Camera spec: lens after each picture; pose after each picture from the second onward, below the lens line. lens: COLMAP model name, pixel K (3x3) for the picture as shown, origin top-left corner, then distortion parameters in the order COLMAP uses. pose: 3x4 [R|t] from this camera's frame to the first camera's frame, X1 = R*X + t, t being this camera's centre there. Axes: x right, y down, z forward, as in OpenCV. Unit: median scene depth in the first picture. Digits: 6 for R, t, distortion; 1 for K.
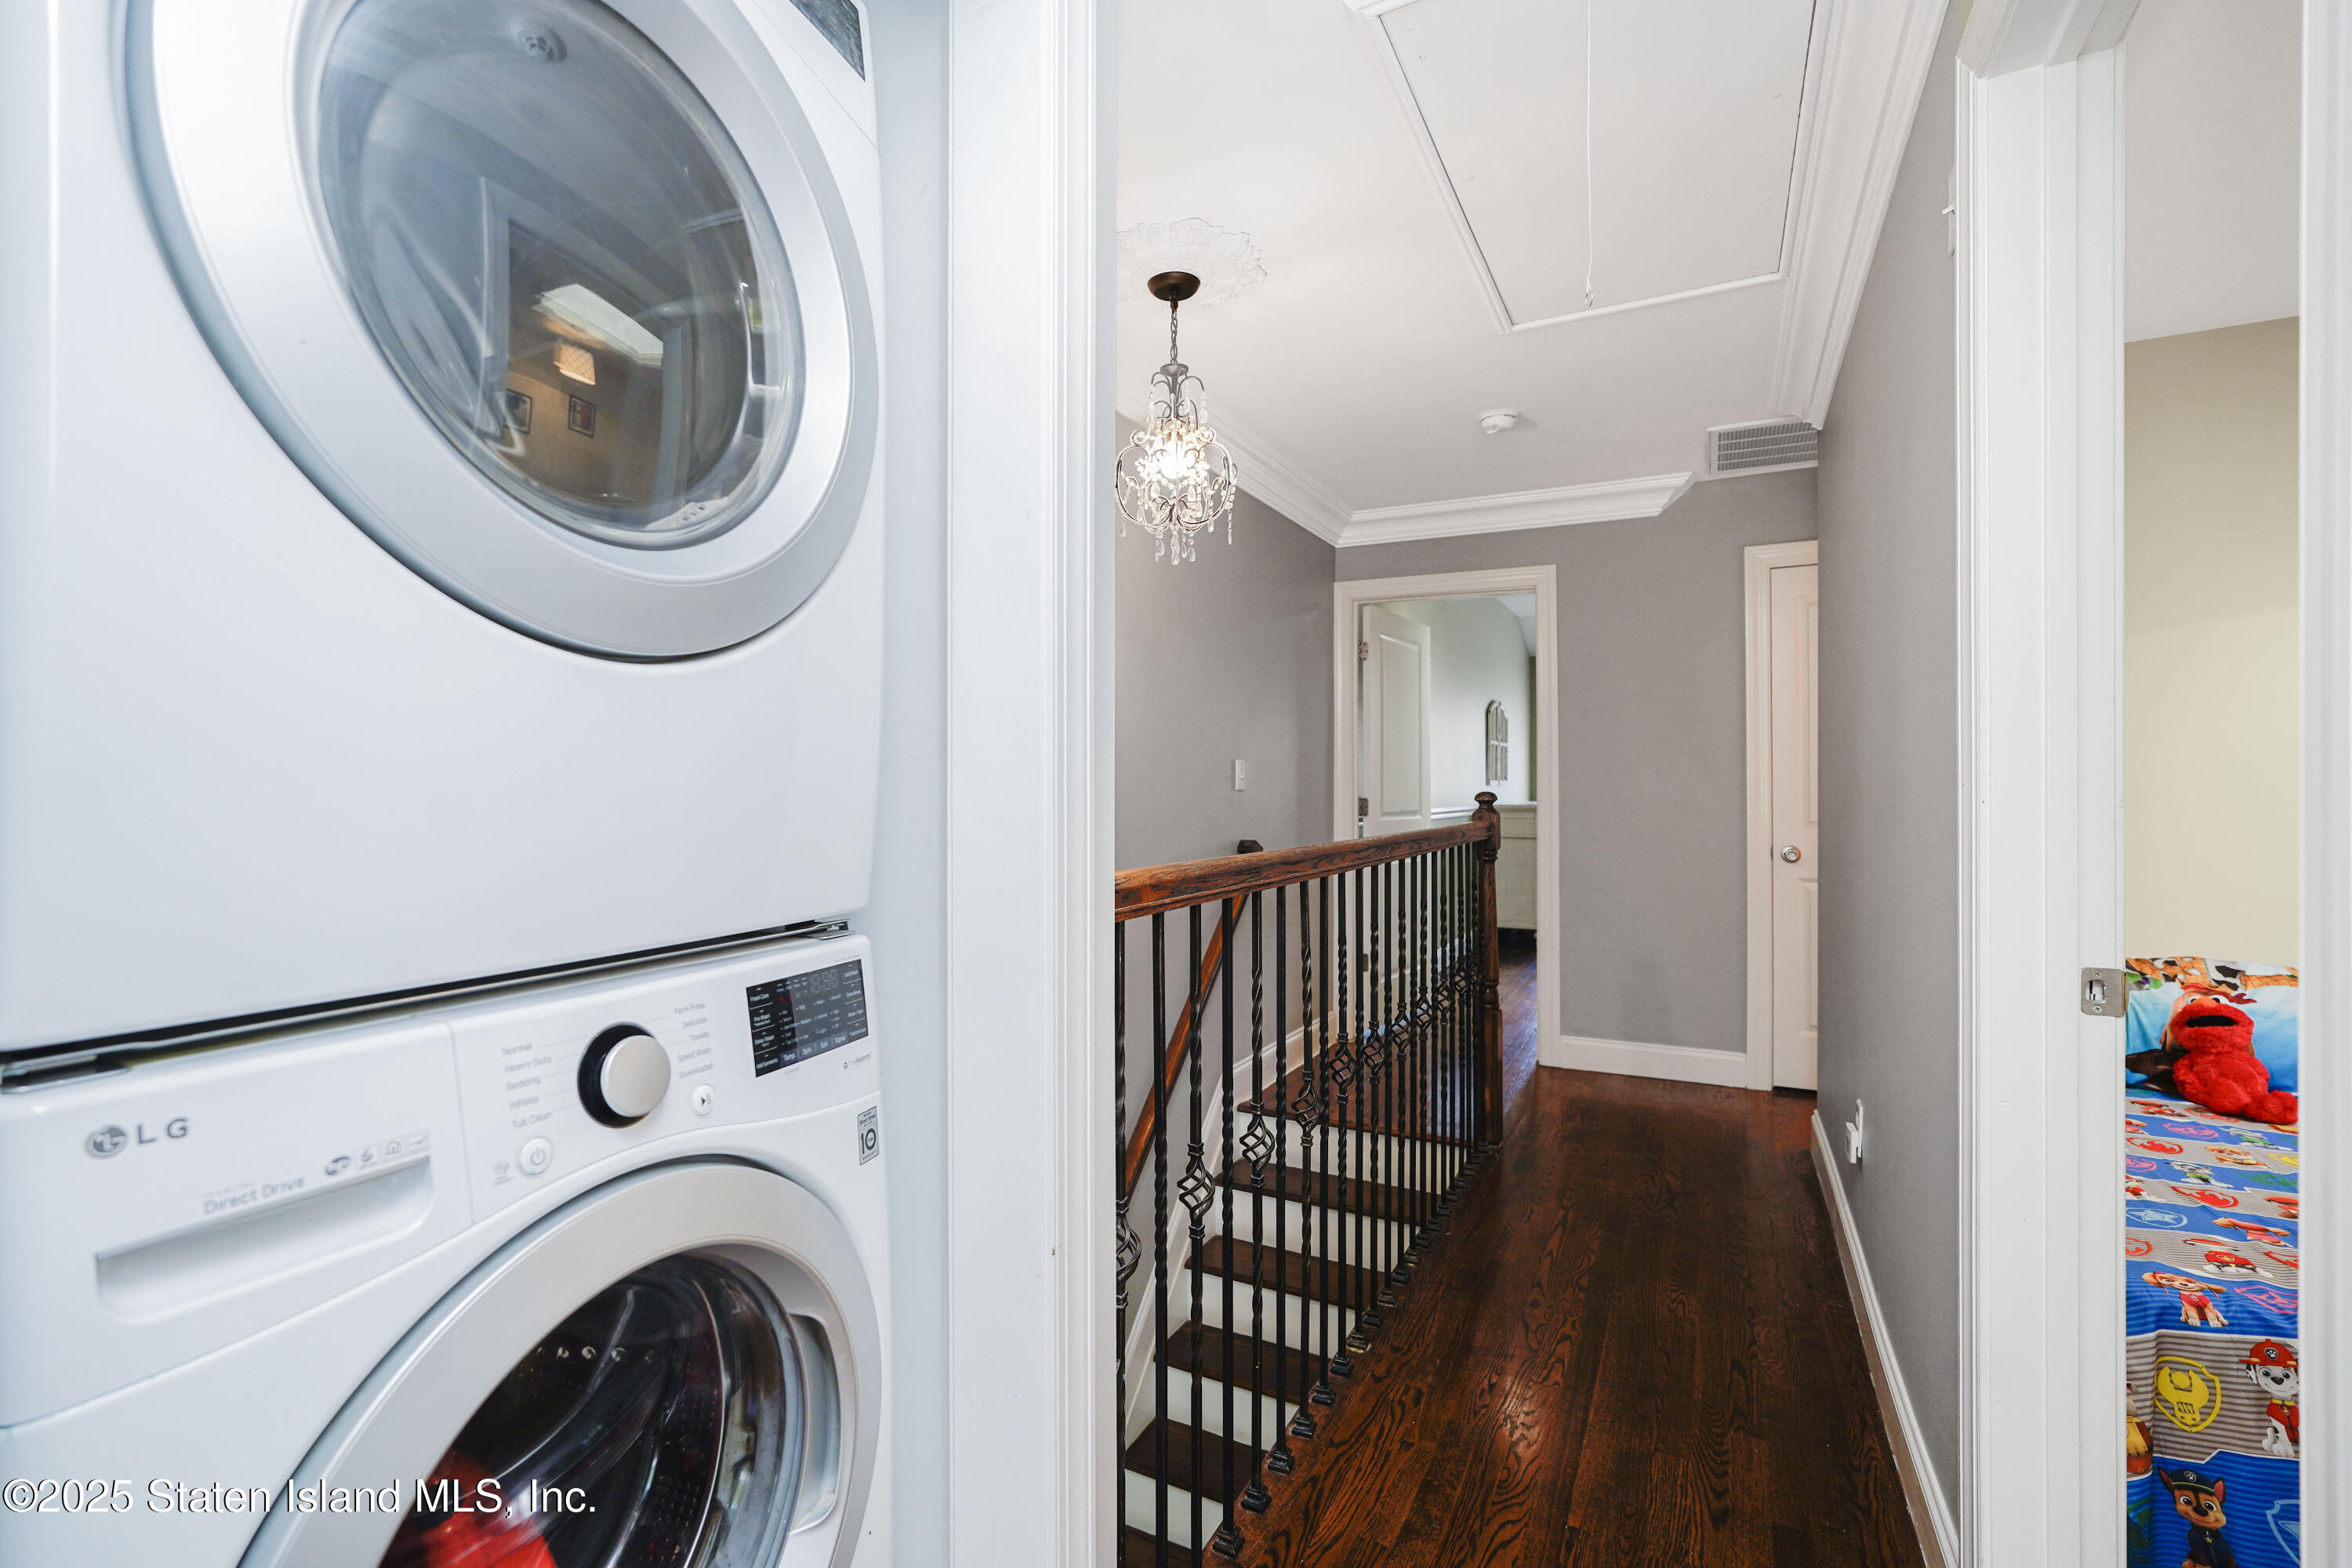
lens RADIAL K [[1023.1, 0, 1167.0], [0, 1023.1, 791.6], [0, 0, 1]] dist [-0.001309, -0.000015]
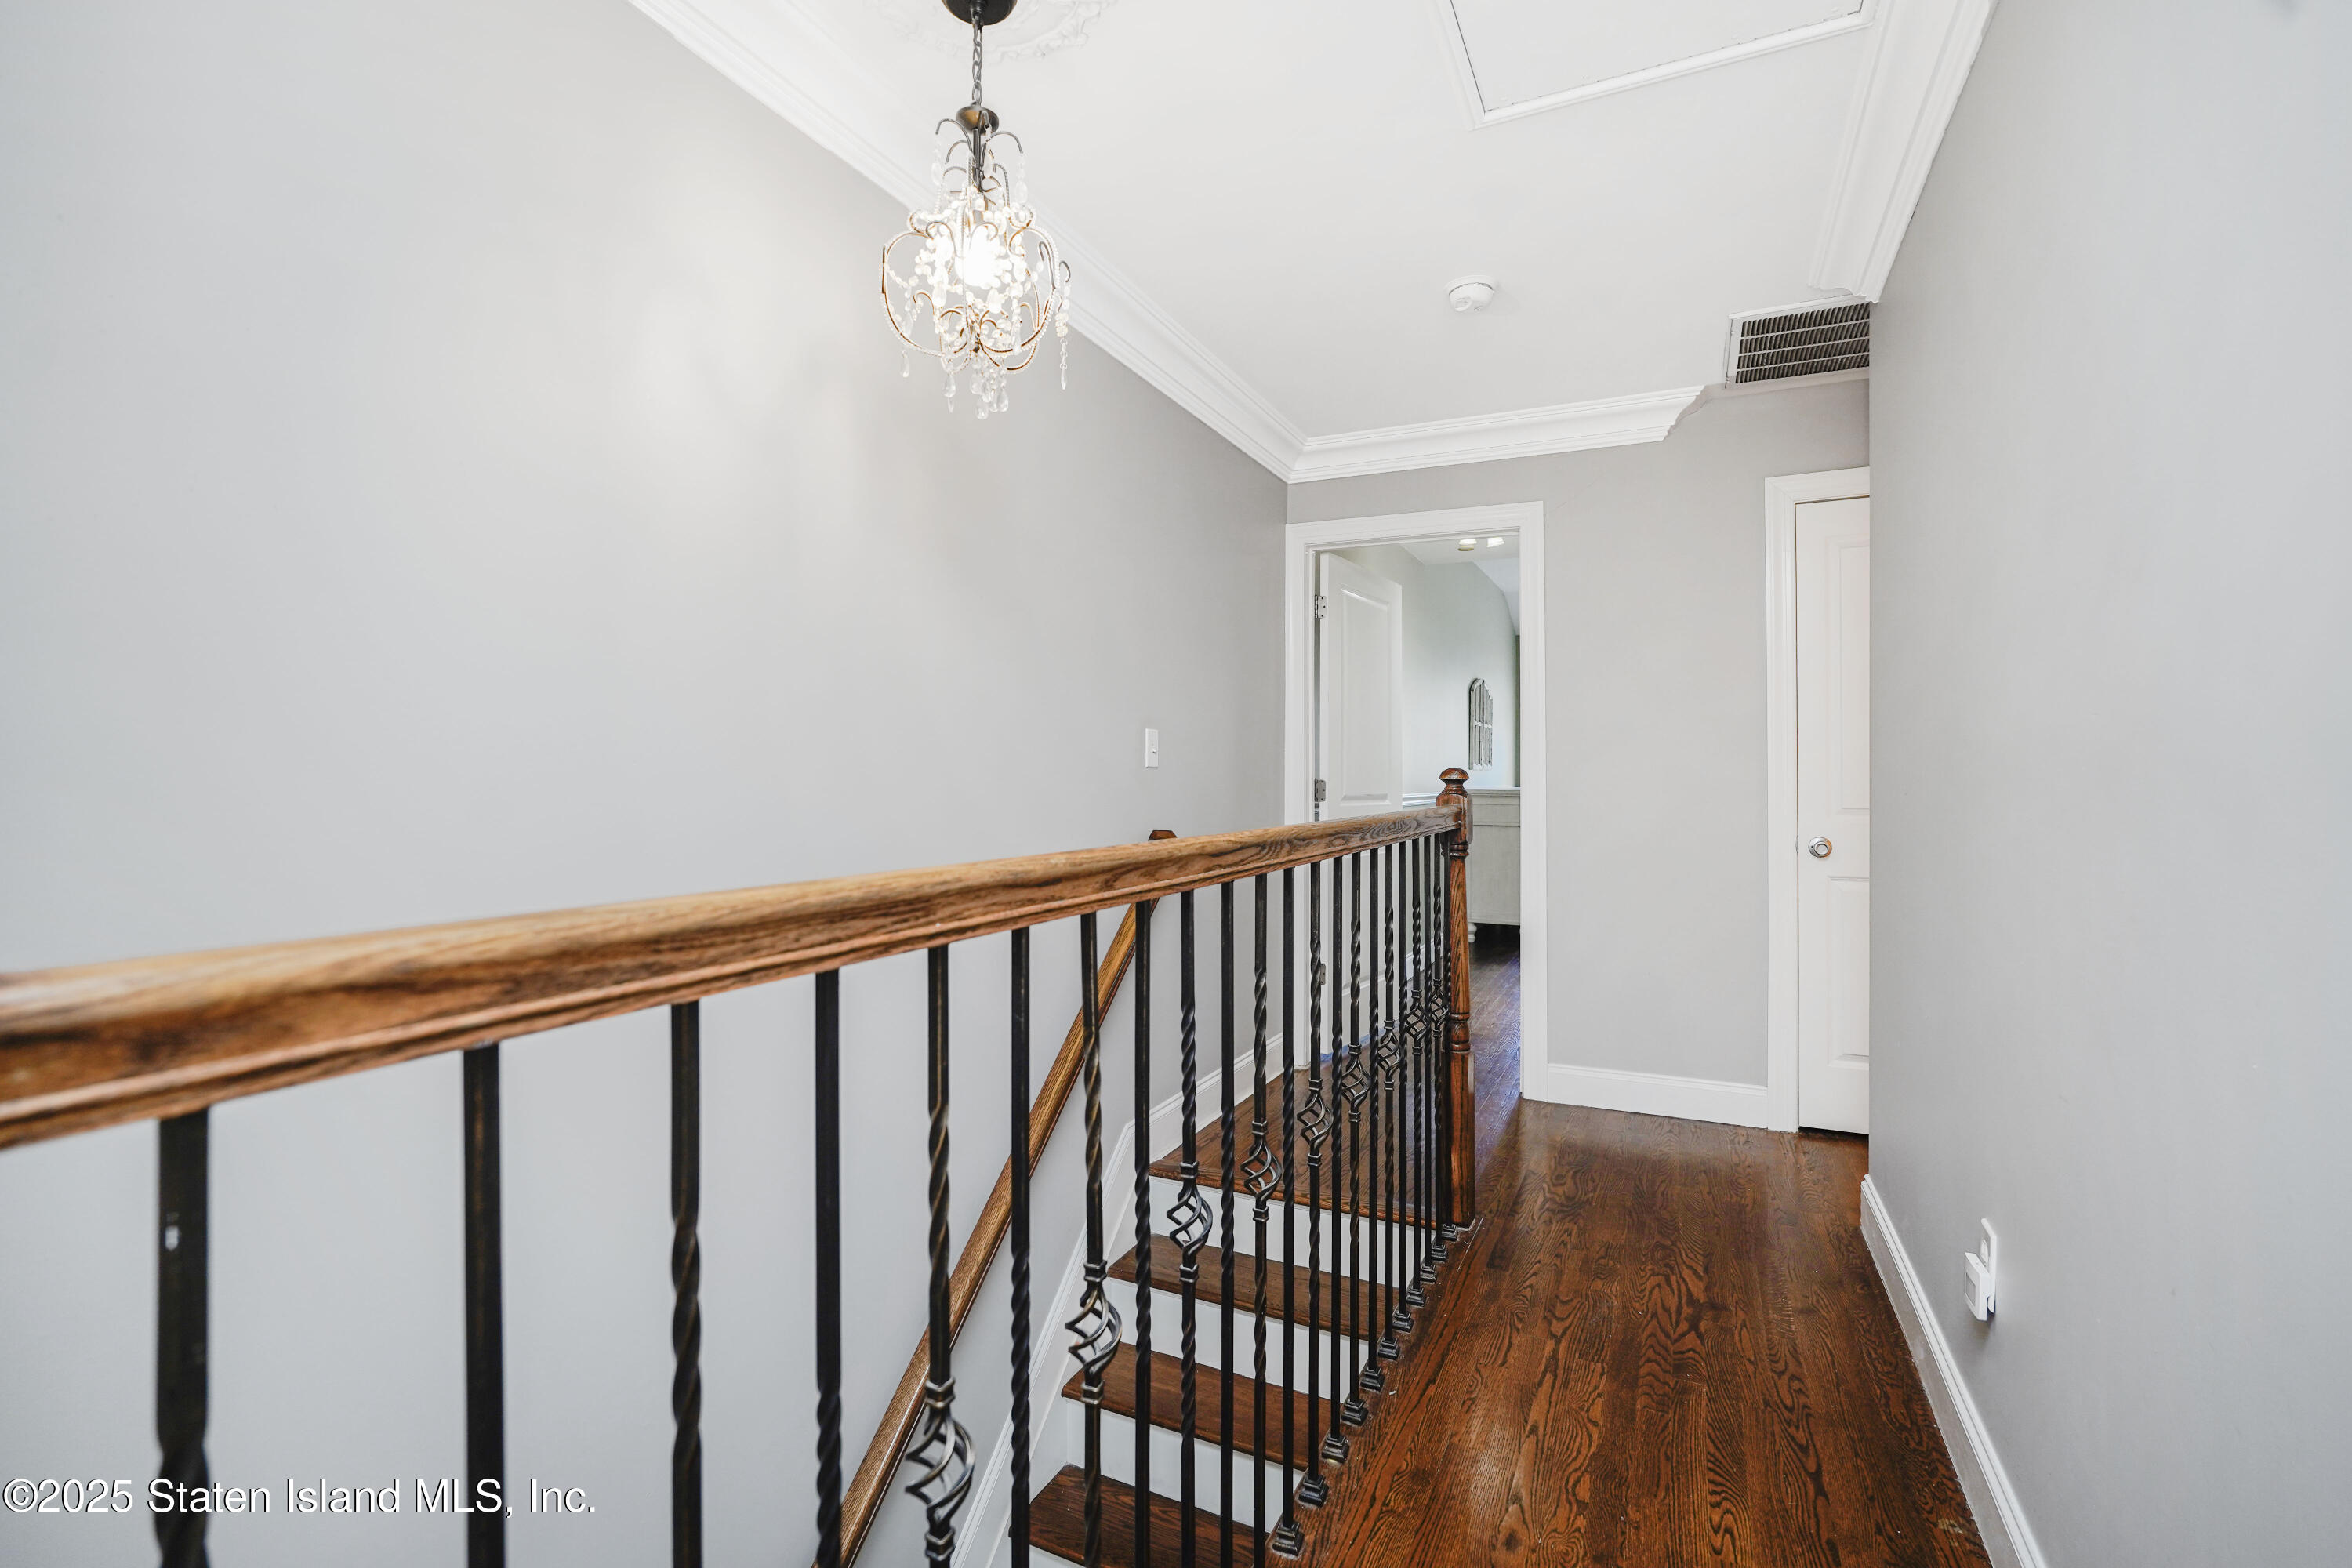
lens RADIAL K [[1077.7, 0, 1201.2], [0, 1077.7, 772.0], [0, 0, 1]] dist [-0.002692, -0.000133]
pose [[0.998360, 0.003032, 0.057159, 0.069766], [-0.002802, 0.999988, -0.004090, 0.006313], [-0.057171, 0.003923, 0.998357, 0.185934]]
